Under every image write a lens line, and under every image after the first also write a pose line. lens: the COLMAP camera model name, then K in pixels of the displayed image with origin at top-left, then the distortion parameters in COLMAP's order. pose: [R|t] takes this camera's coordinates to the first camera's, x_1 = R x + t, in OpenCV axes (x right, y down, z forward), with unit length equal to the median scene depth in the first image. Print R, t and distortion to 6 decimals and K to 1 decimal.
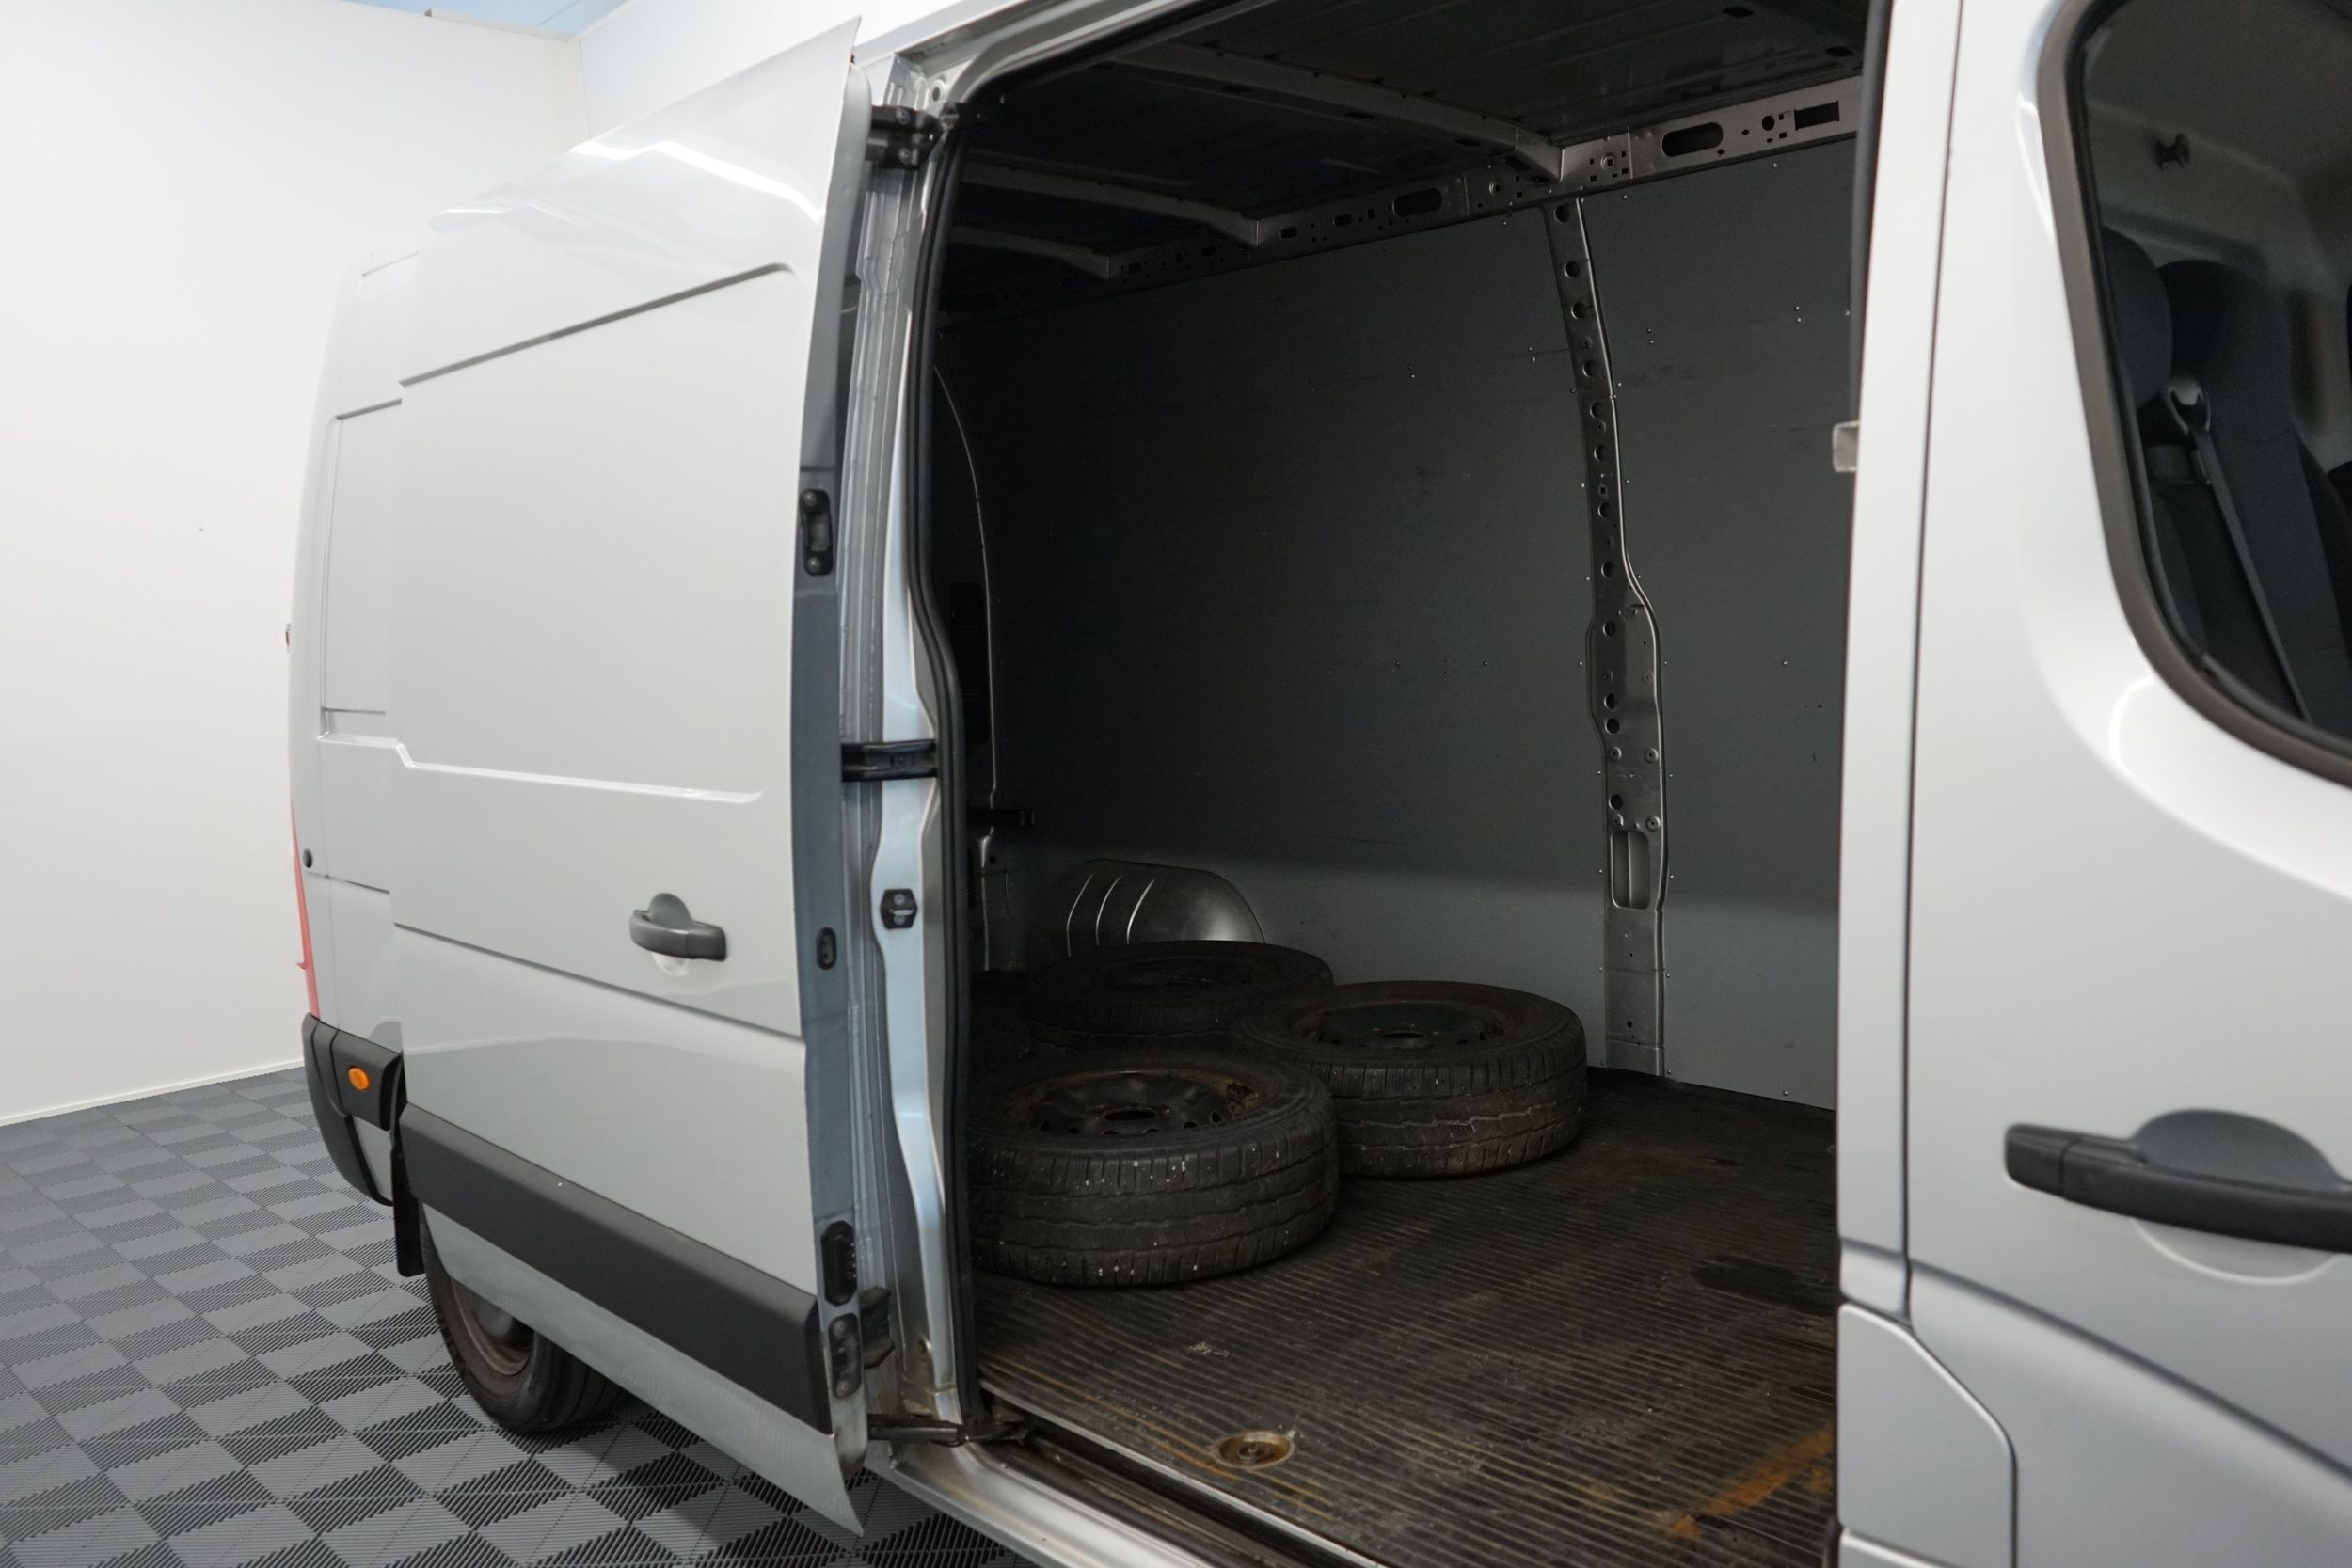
lens RADIAL K [[1872.3, 0, 1168.2], [0, 1872.3, 773.8], [0, 0, 1]] dist [0.004713, -0.000769]
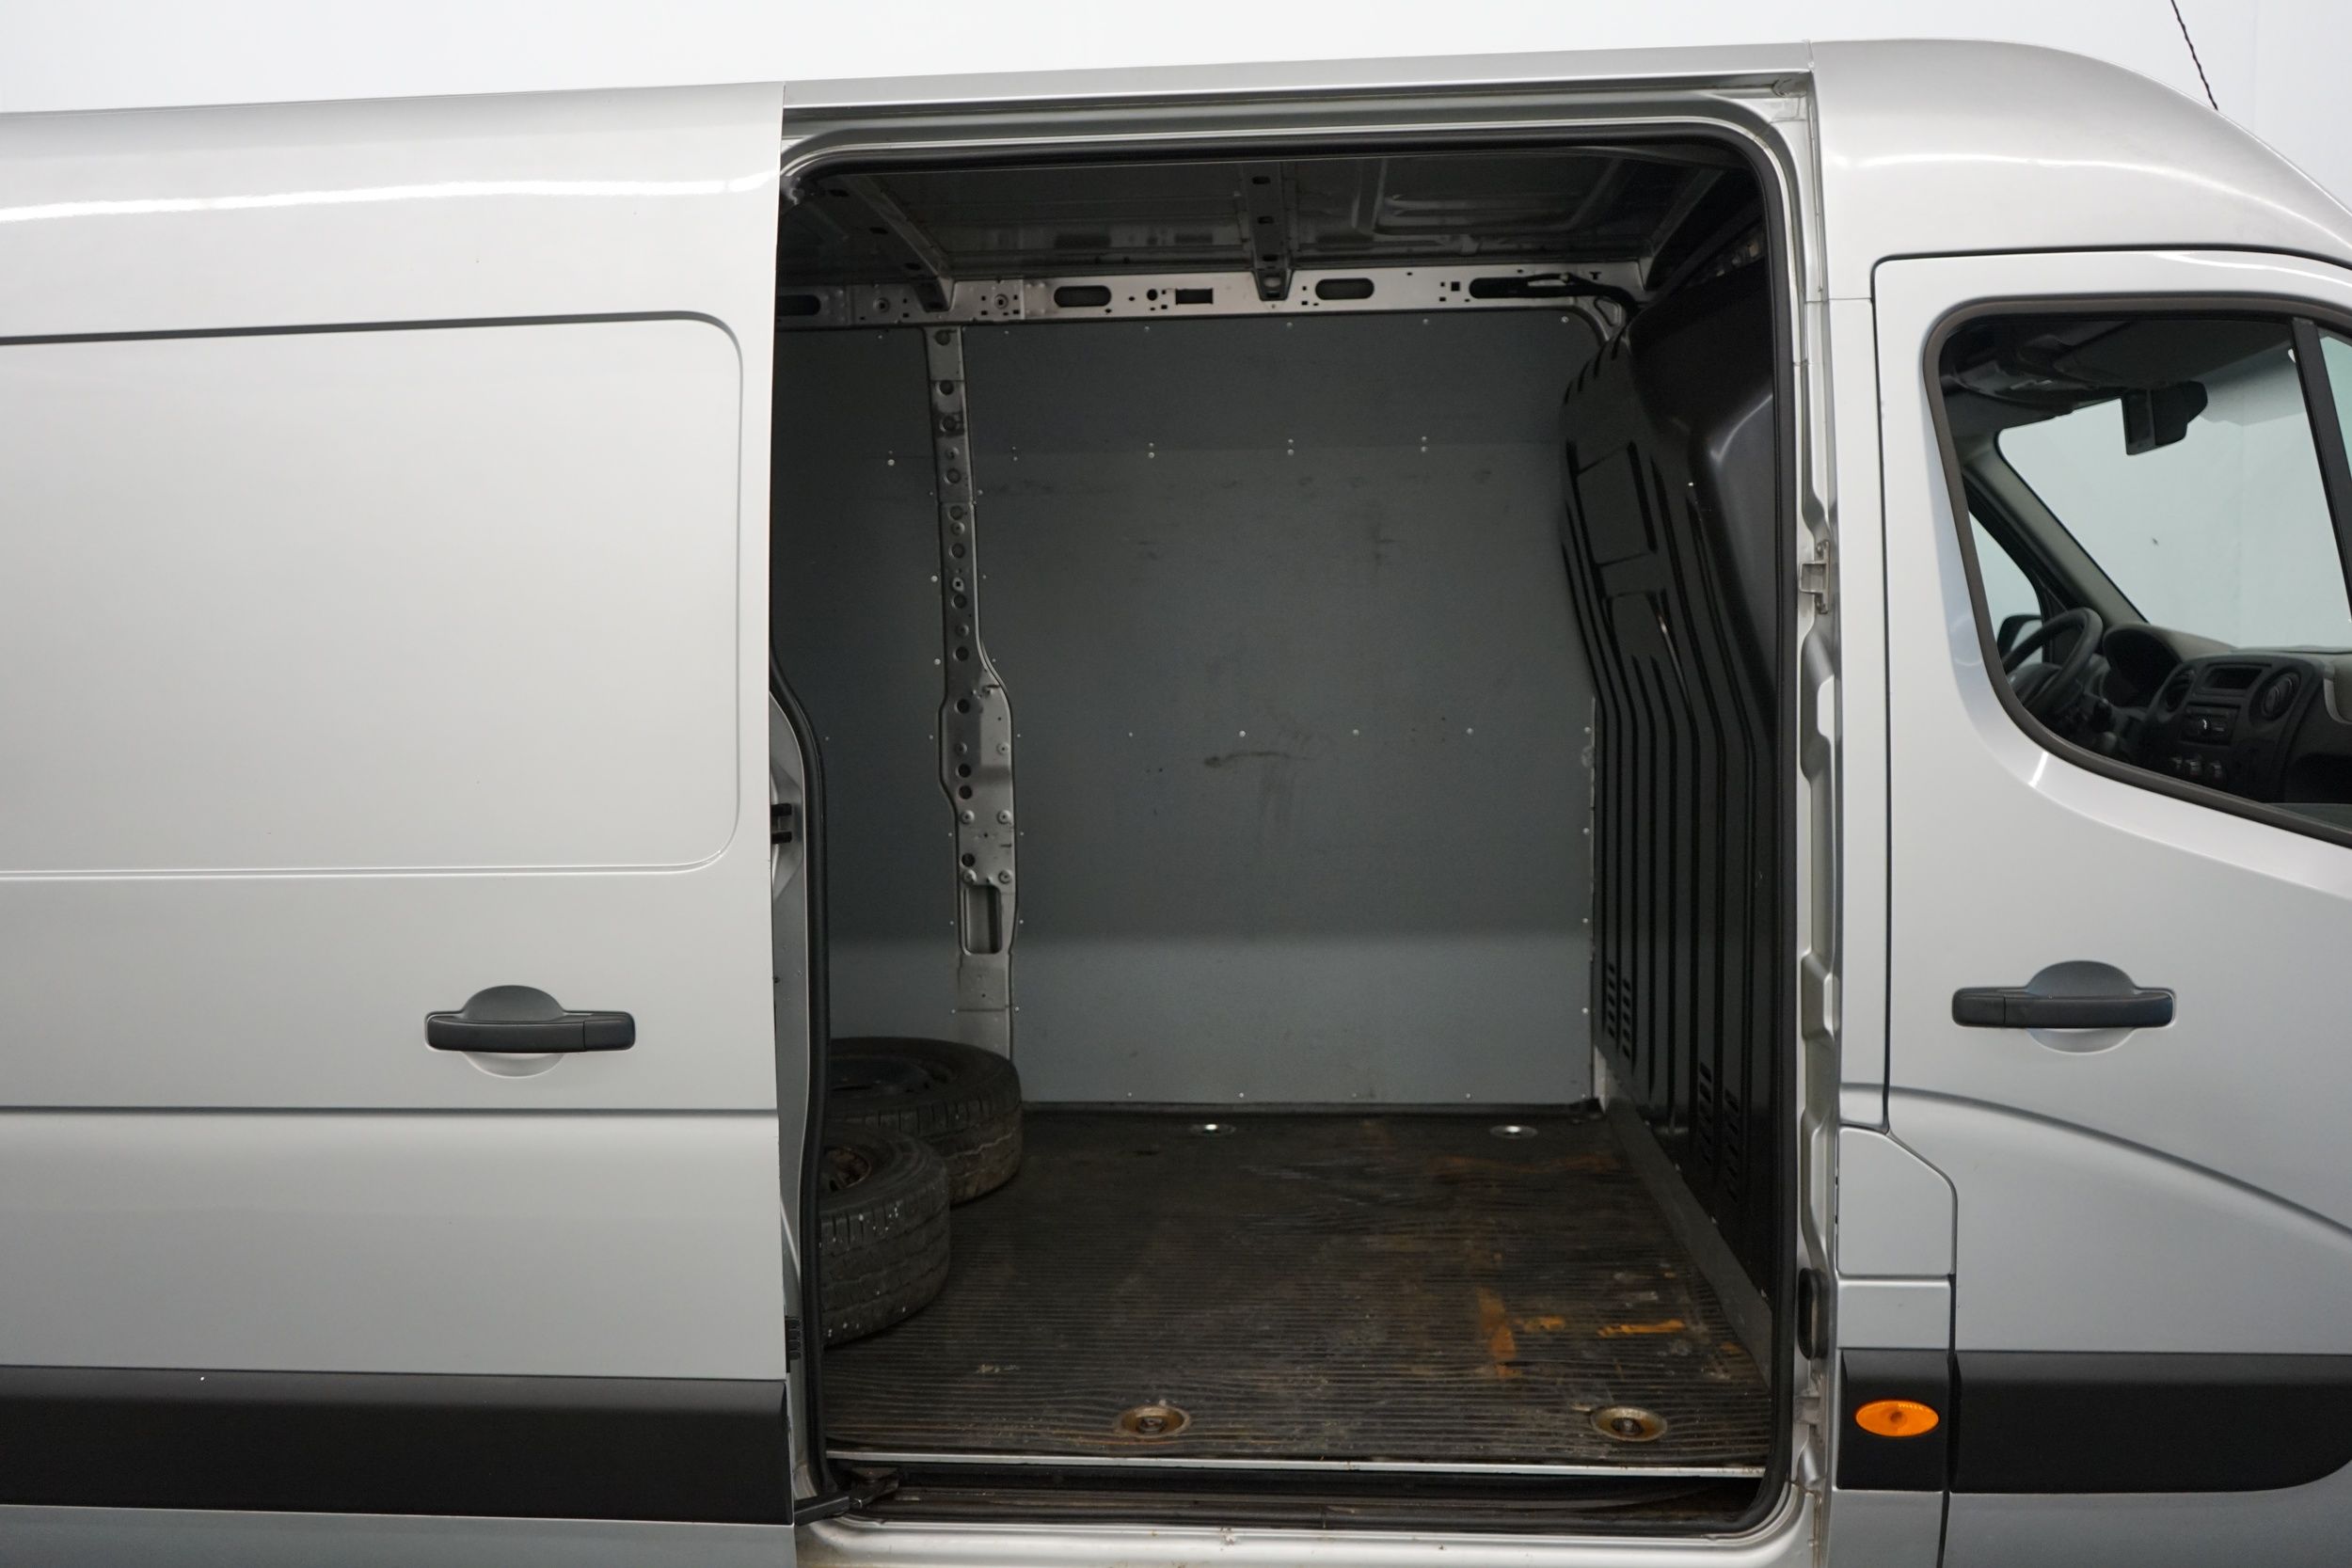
lens RADIAL K [[1863.4, 0, 1176.0], [0, 1863.4, 784.0], [0, 0, 1]] dist [-0.006056, -0.001264]
pose [[0.740443, -0.019585, 0.671834, -0.565443], [0.051247, 0.998311, -0.027379, 0.008239], [-0.670163, 0.054702, 0.740195, 0.117331]]
